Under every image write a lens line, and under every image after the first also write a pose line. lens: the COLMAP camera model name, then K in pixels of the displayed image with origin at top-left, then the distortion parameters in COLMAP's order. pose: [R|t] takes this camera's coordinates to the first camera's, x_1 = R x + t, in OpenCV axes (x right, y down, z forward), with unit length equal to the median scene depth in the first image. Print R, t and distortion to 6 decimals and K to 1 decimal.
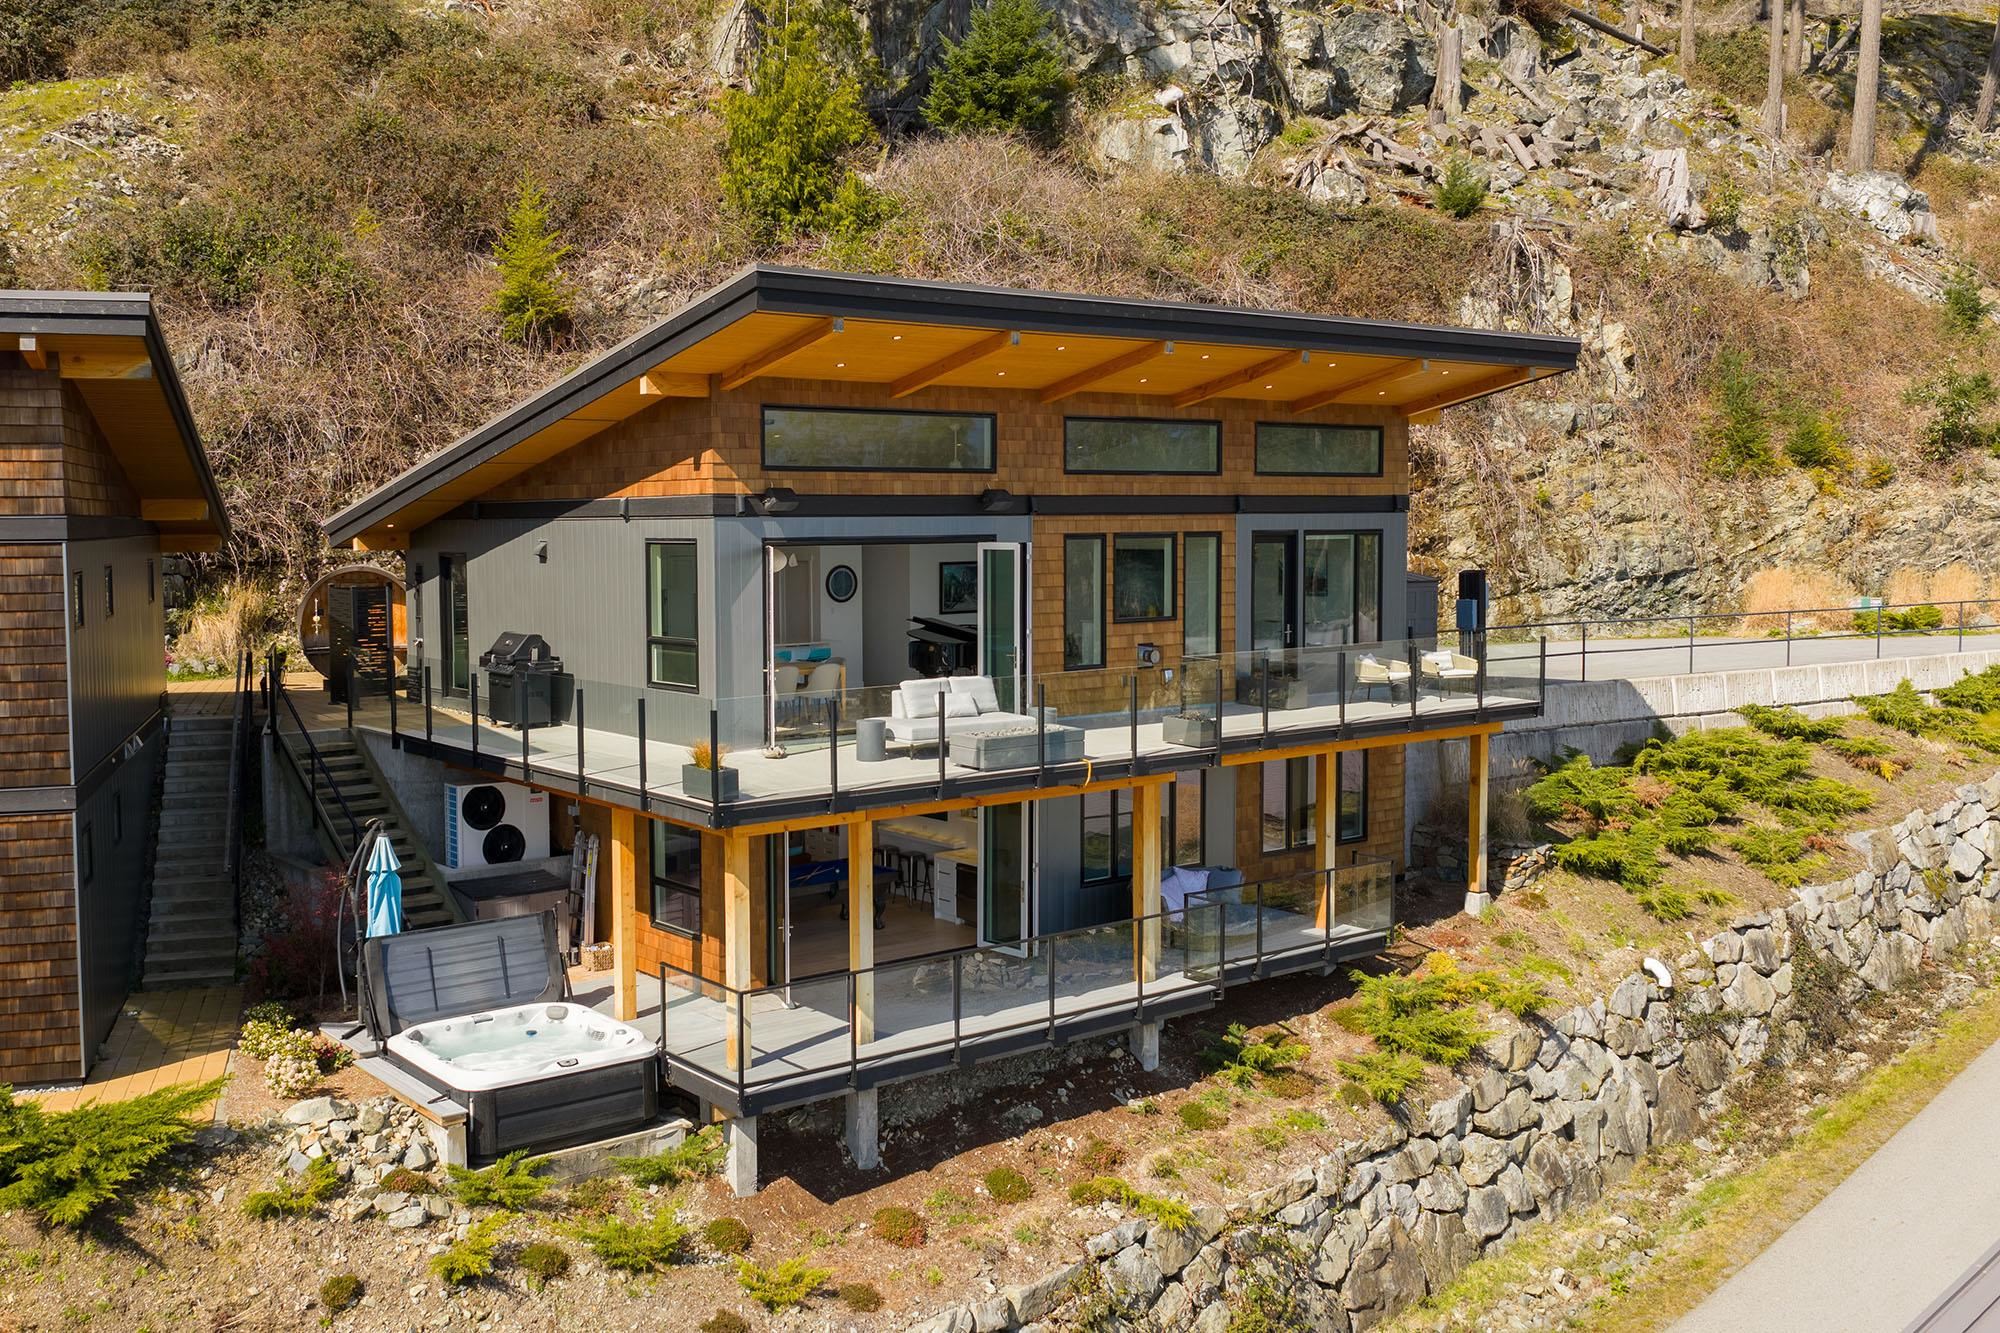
lens RADIAL K [[1814.2, 0, 962.8], [0, 1814.2, 691.0], [0, 0, 1]] dist [0.003620, 0.000000]
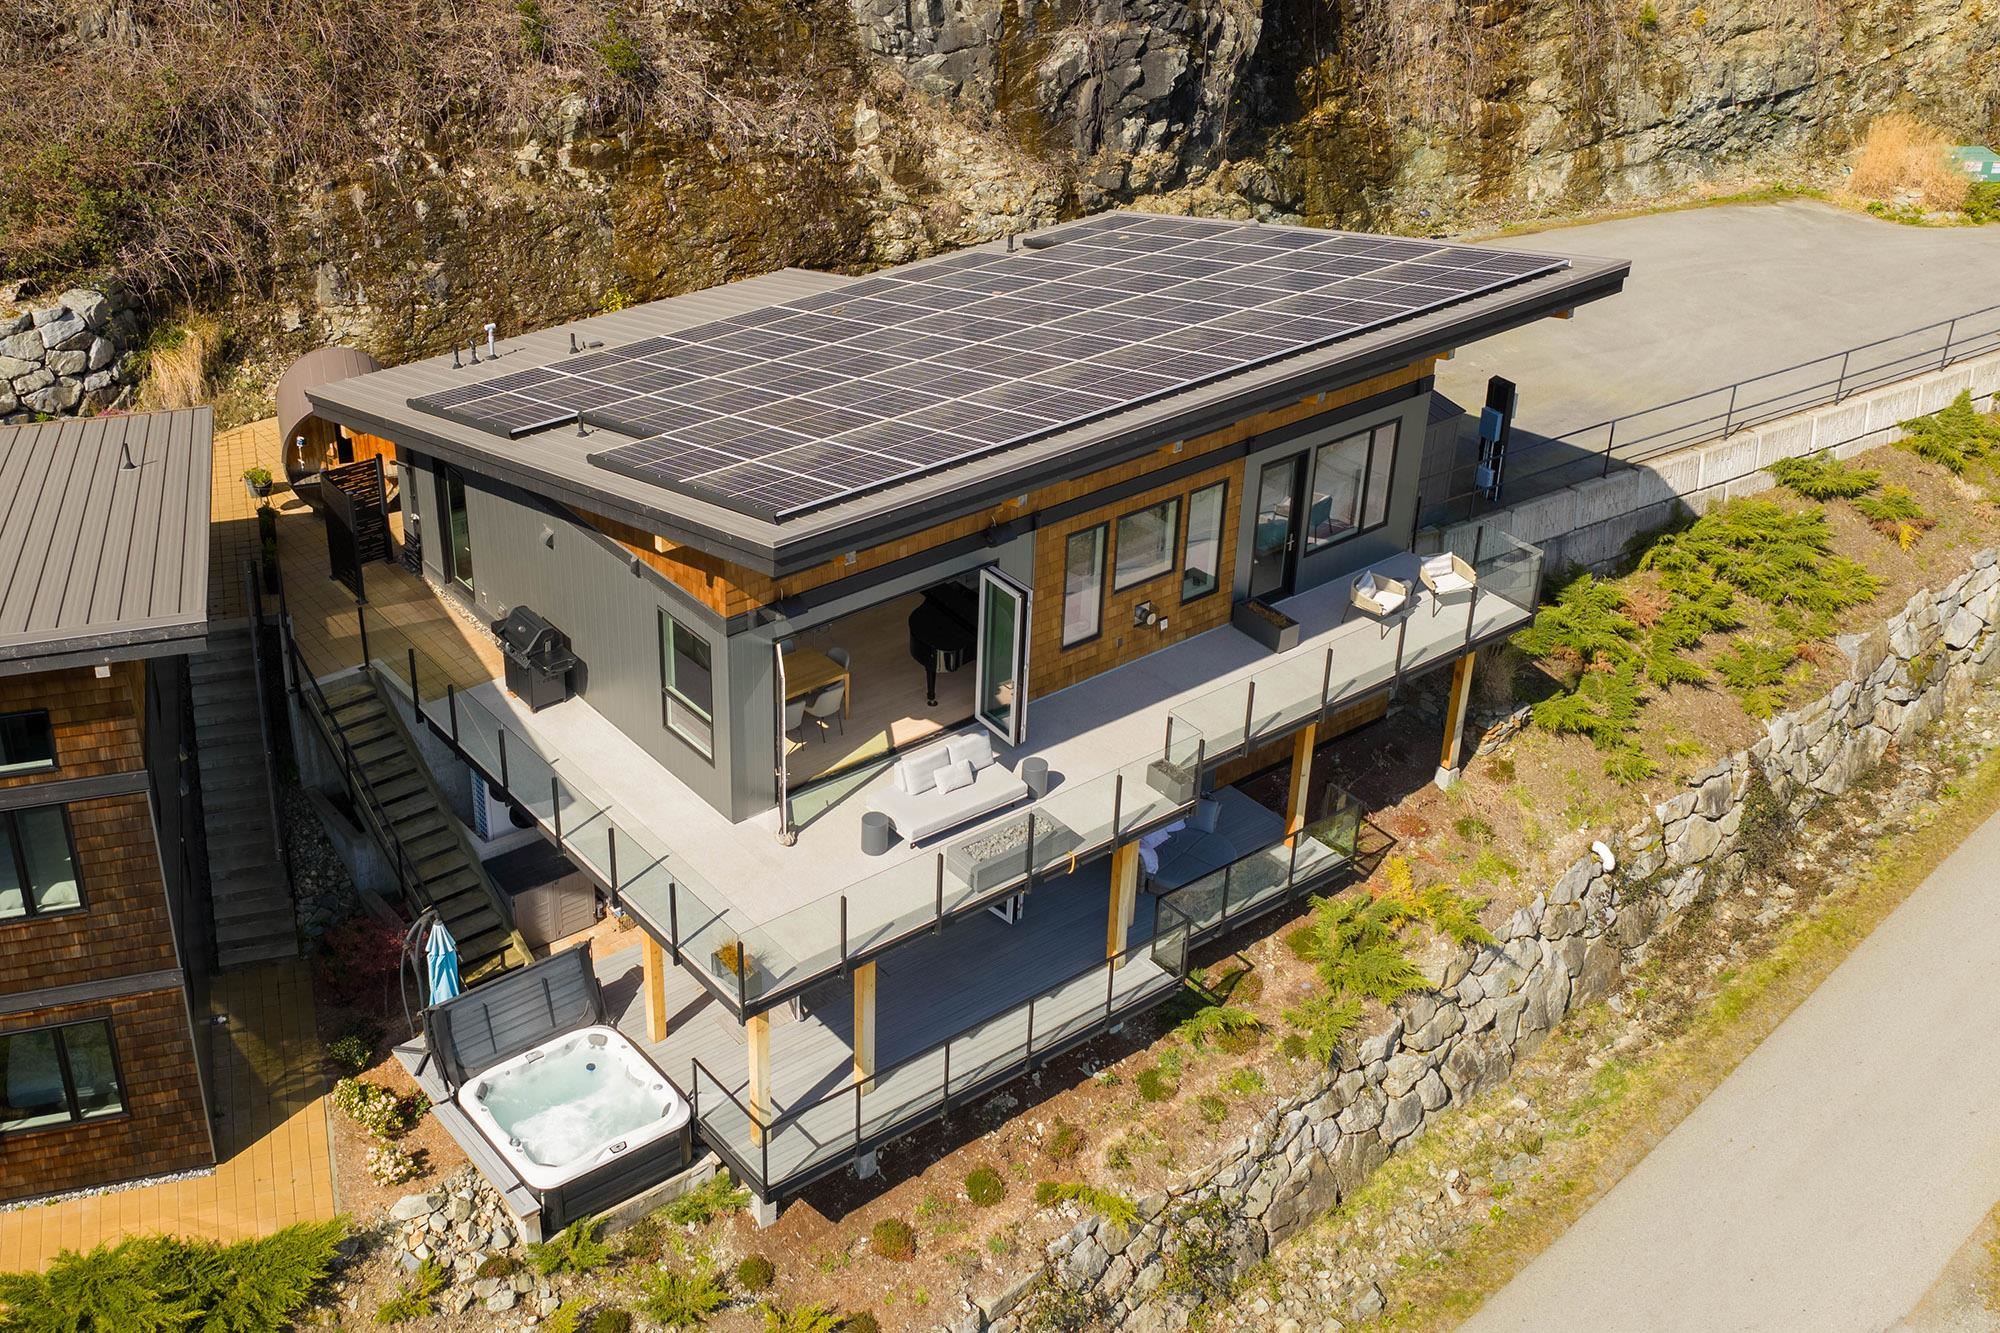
lens RADIAL K [[2144.5, 0, 980.1], [0, 2144.5, 672.5], [0, 0, 1]] dist [0.005073, 0.000000]
pose [[0.999382, 0.030389, 0.017684, -0.011344], [-0.035022, 0.904823, 0.424344, -0.532020], [-0.003106, -0.424701, 0.905328, -0.111479]]
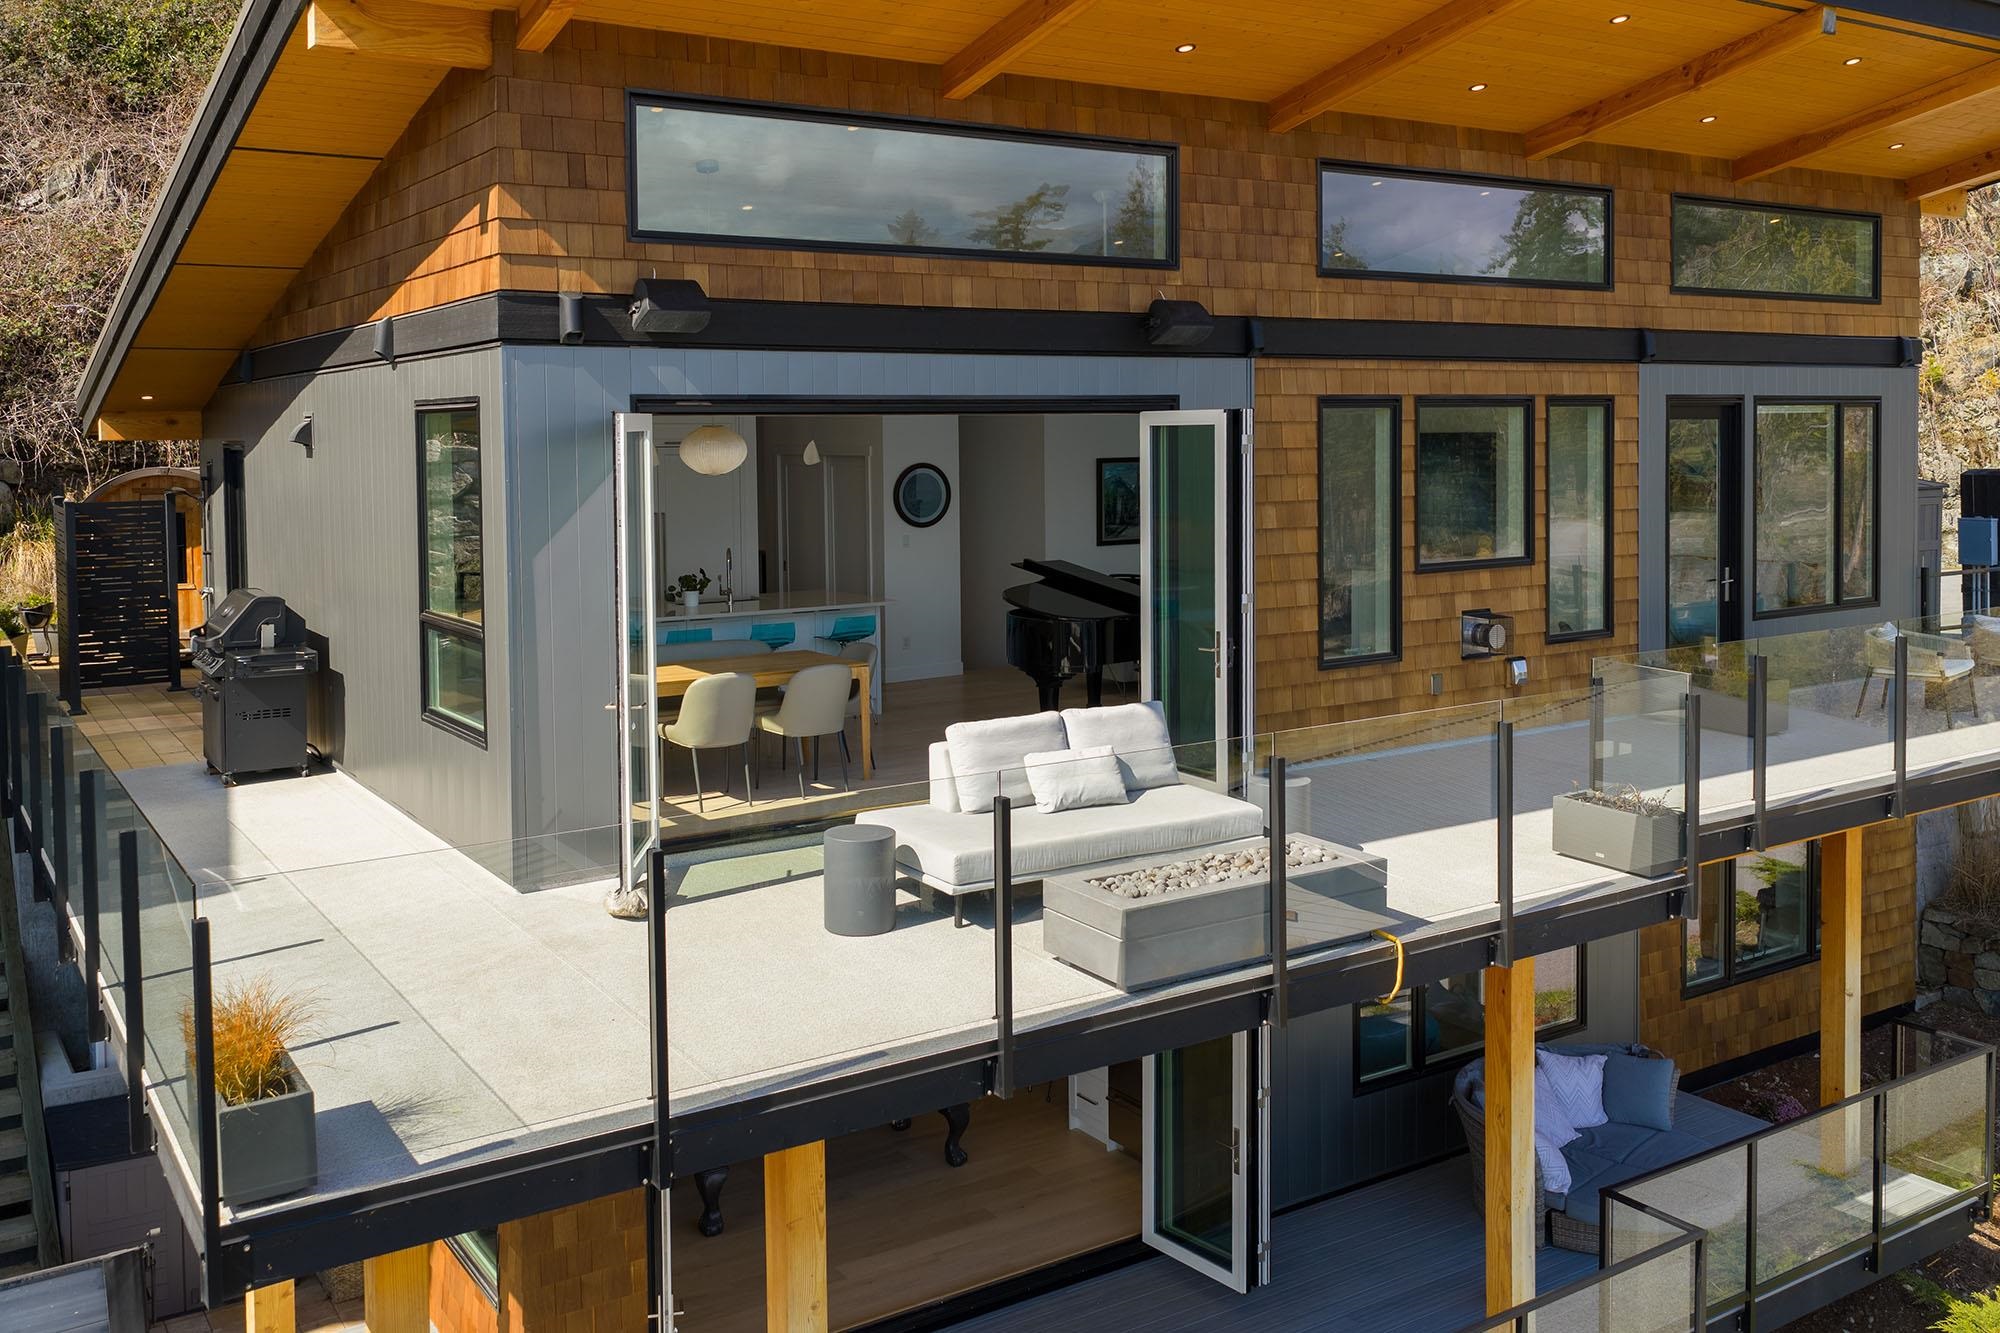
lens RADIAL K [[1749.2, 0, 1042.1], [0, 1749.2, 518.1], [0, 0, 1]] dist [0.003414, -0.002984]
pose [[0.996469, -0.001443, -0.083945, 0.020949], [-0.002173, 0.999074, -0.042966, -0.032968], [0.083929, 0.042997, 0.995544, 0.527290]]
